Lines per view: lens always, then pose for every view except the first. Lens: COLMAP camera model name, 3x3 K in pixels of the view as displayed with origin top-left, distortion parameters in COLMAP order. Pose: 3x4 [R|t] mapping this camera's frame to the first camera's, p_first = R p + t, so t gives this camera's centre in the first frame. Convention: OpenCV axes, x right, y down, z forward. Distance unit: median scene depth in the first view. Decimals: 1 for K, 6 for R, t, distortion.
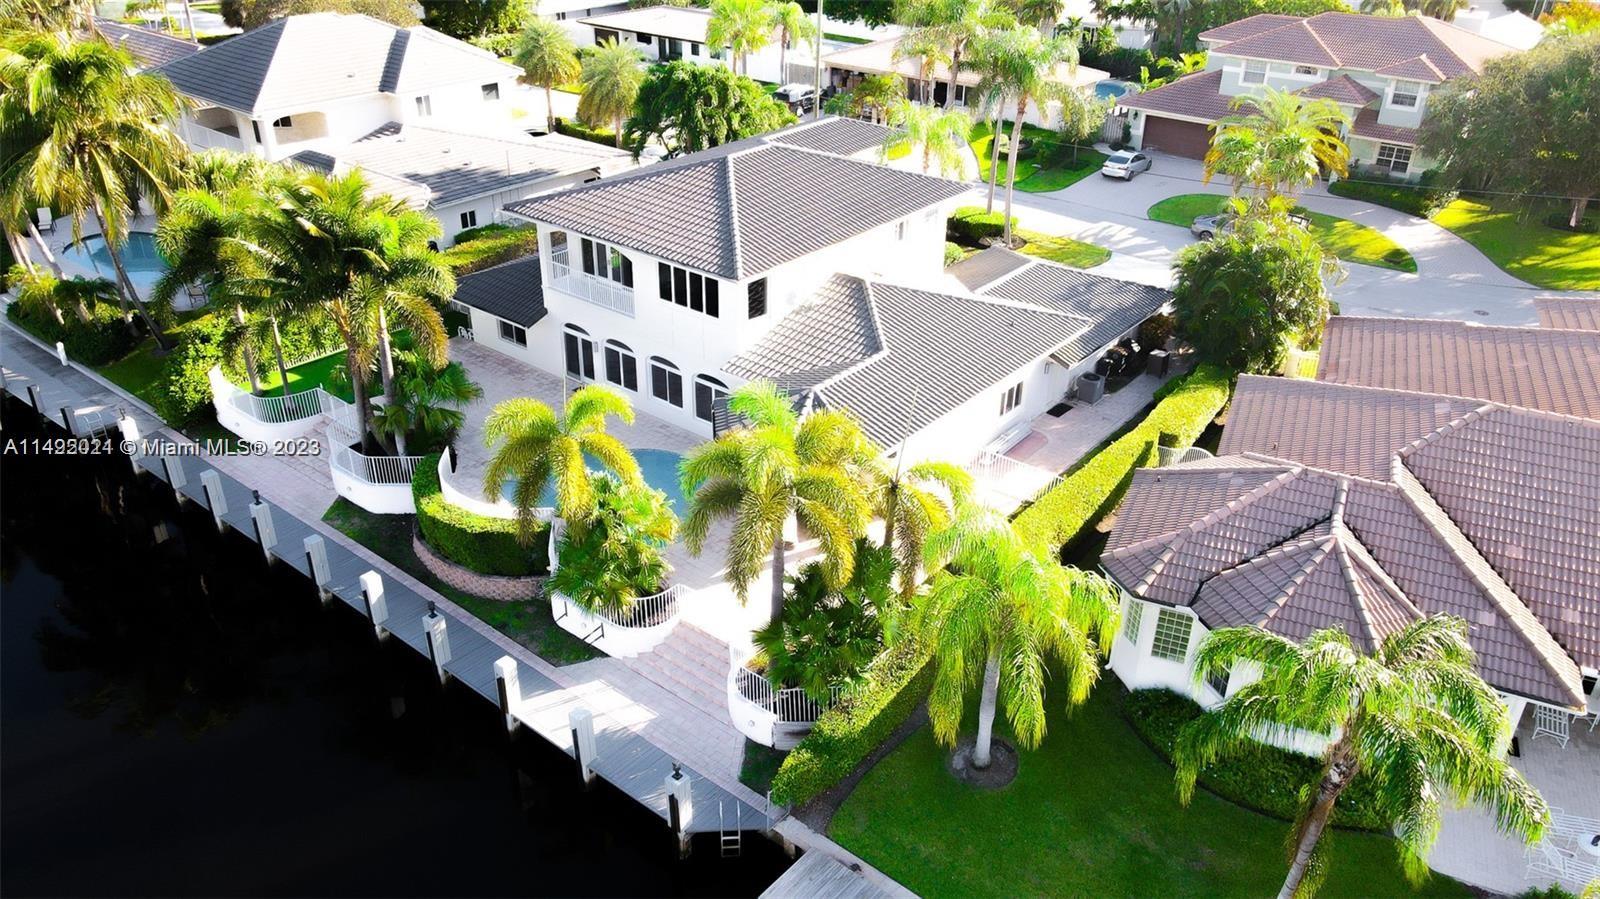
lens RADIAL K [[1169.2, 0, 807.1], [0, 1169.2, 459.0], [0, 0, 1]] dist [0.007105, 0.005347]
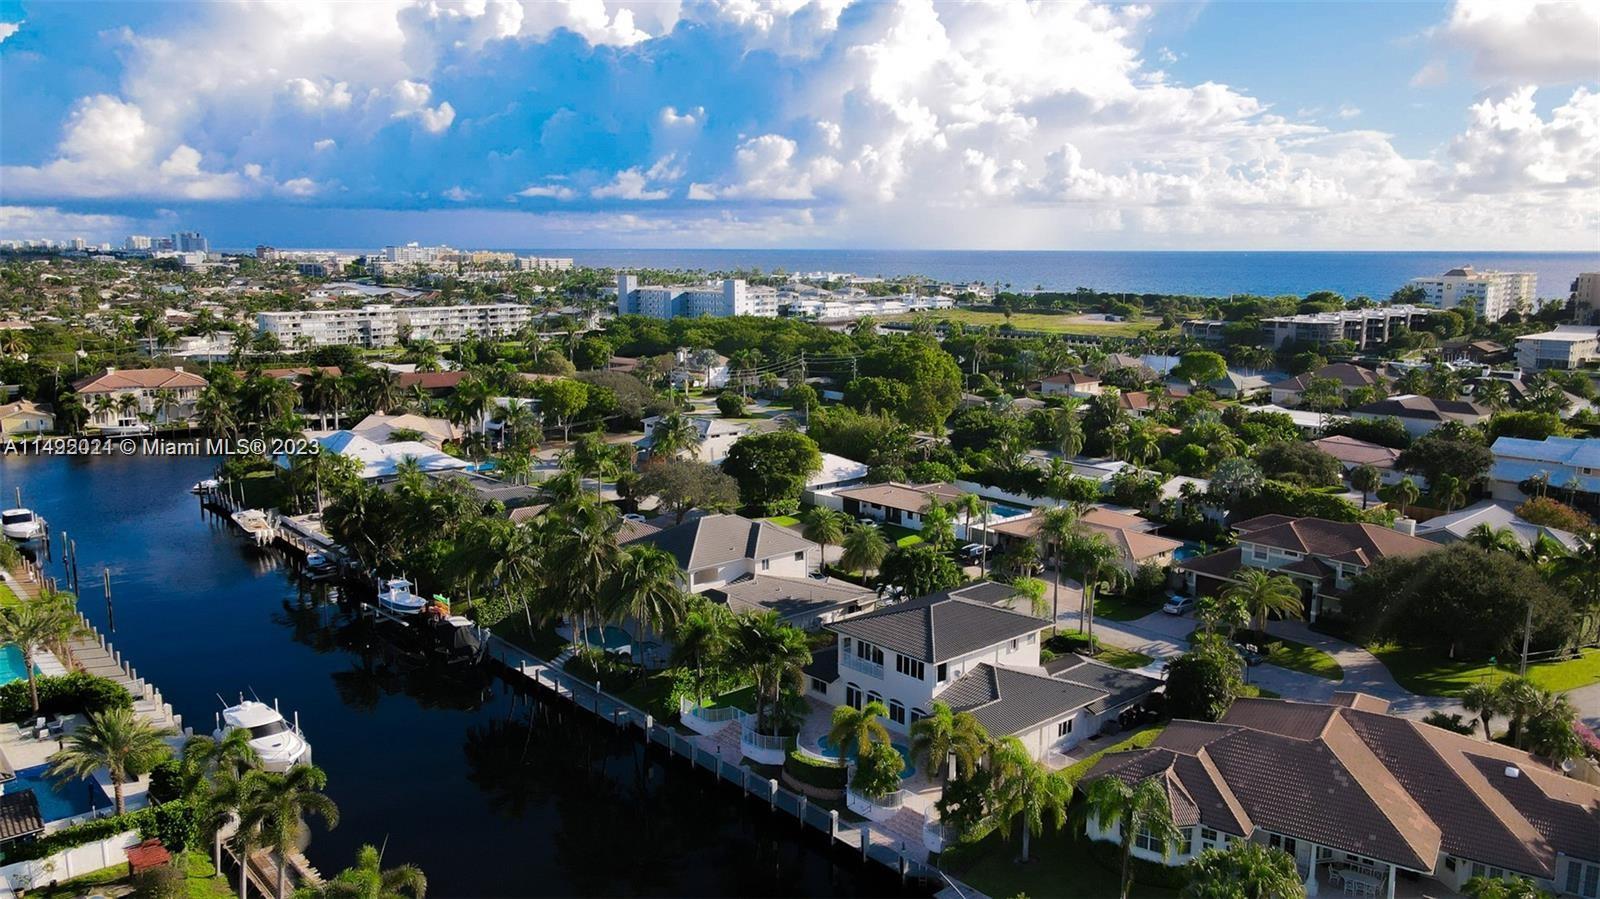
lens RADIAL K [[1169.2, 0, 807.1], [0, 1169.2, 459.0], [0, 0, 1]] dist [0.007105, 0.005347]
pose [[0.985526, 0.014335, -0.168915, 0.067054], [-0.068937, 0.944199, -0.322081, 0.191476], [0.154873, 0.329064, 0.931521, -1.111961]]
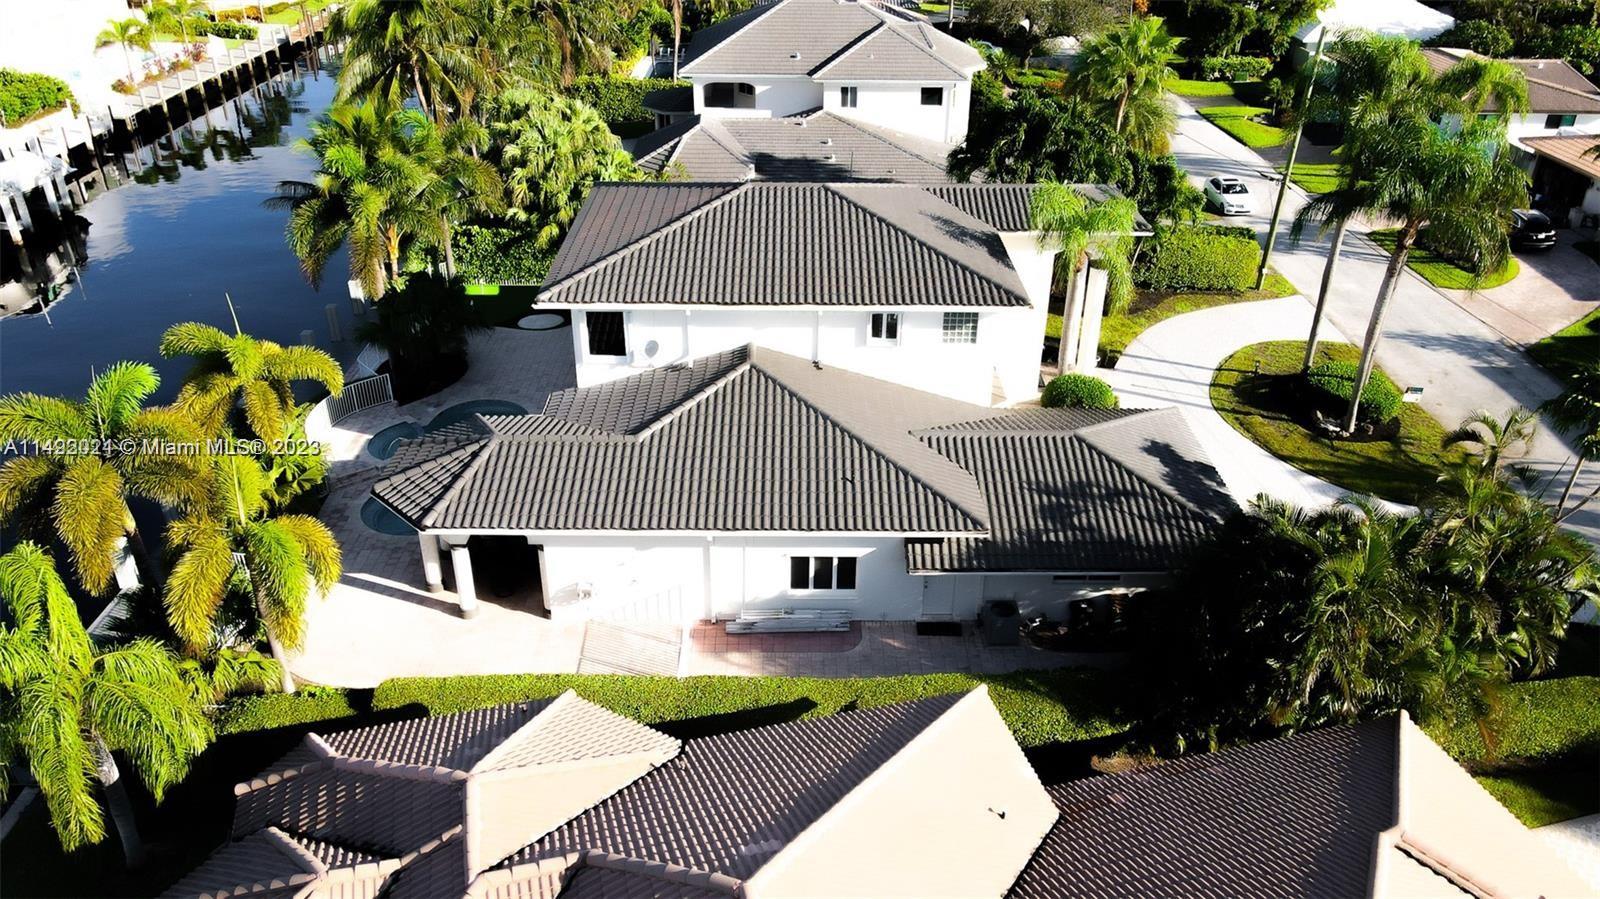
lens RADIAL K [[1169.2, 0, 807.1], [0, 1169.2, 459.0], [0, 0, 1]] dist [0.007105, 0.005347]
pose [[0.649184, 0.369476, -0.664867, 0.620923], [-0.378451, 0.915122, 0.139022, -0.212282], [0.659799, 0.161368, 0.733911, 0.435864]]
